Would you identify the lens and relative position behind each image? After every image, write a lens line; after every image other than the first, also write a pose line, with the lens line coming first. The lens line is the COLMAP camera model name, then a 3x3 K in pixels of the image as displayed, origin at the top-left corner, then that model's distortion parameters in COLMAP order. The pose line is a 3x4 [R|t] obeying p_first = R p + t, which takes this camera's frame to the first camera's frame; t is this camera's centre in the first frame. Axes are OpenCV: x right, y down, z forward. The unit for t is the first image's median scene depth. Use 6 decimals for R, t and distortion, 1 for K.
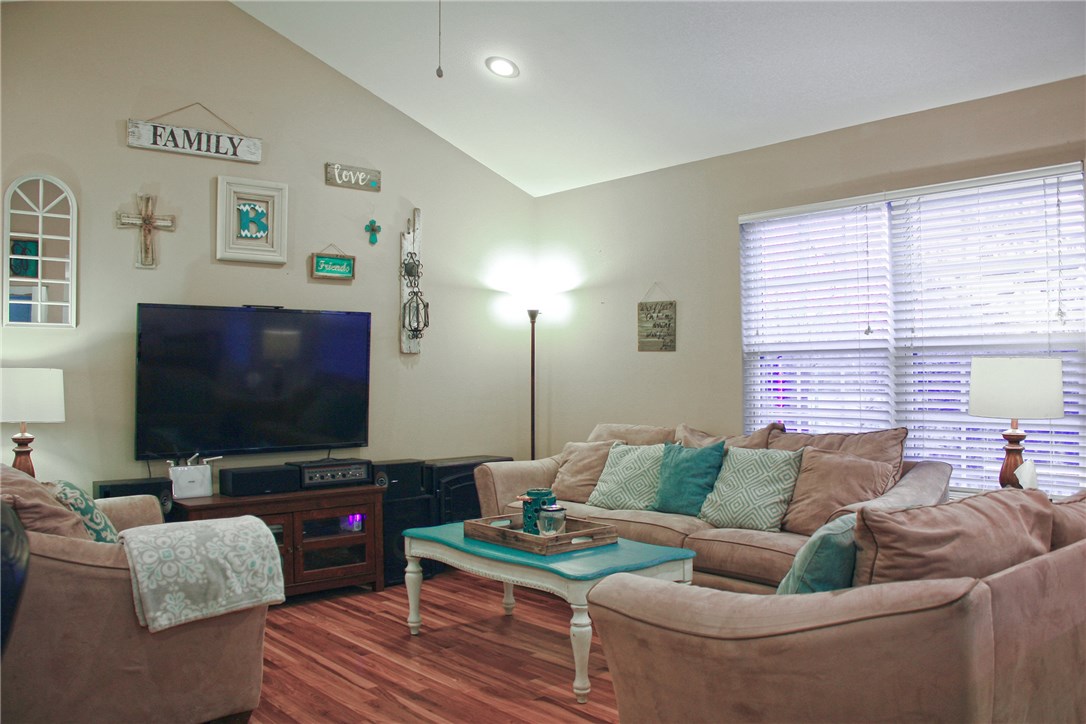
lens RADIAL K [[896.0, 0, 541.0], [0, 896.0, 358.0], [0, 0, 1]] dist [-0.137094, 0.082247]
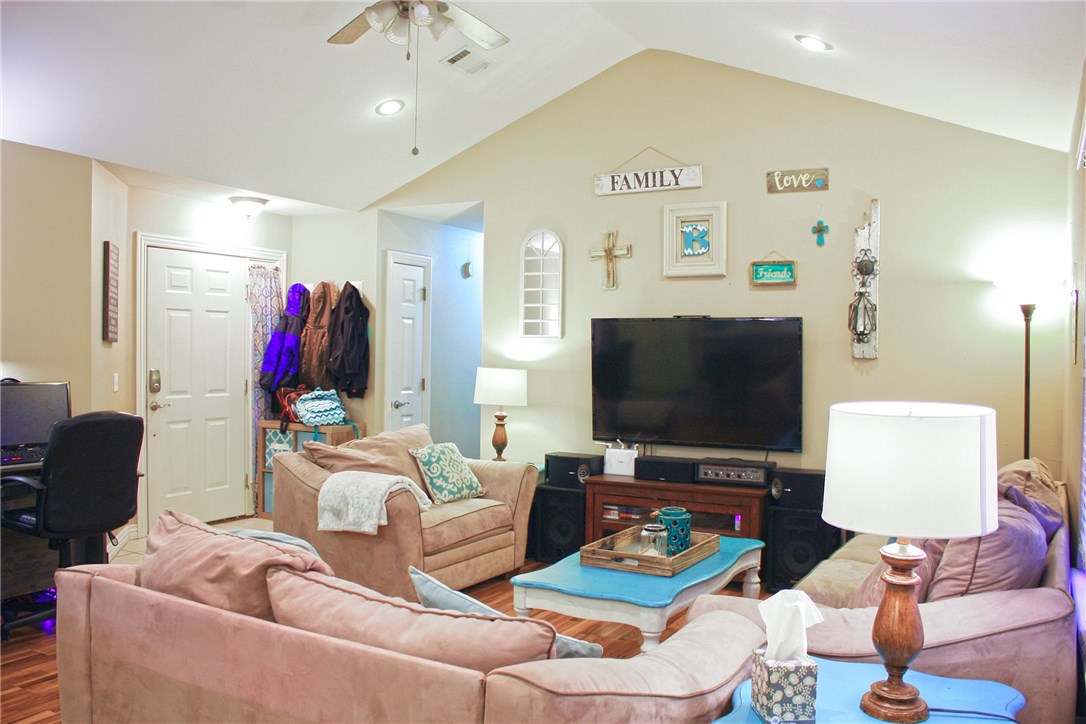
lens RADIAL K [[896.0, 0, 542.9], [0, 896.0, 363.9], [0, 0, 1]] dist [-0.137094, 0.082247]
pose [[0.344410, 0.023148, -0.938534, 0.675672], [0.000105, 0.999695, 0.024695, -0.025623], [0.938819, -0.008604, 0.344303, 0.426748]]
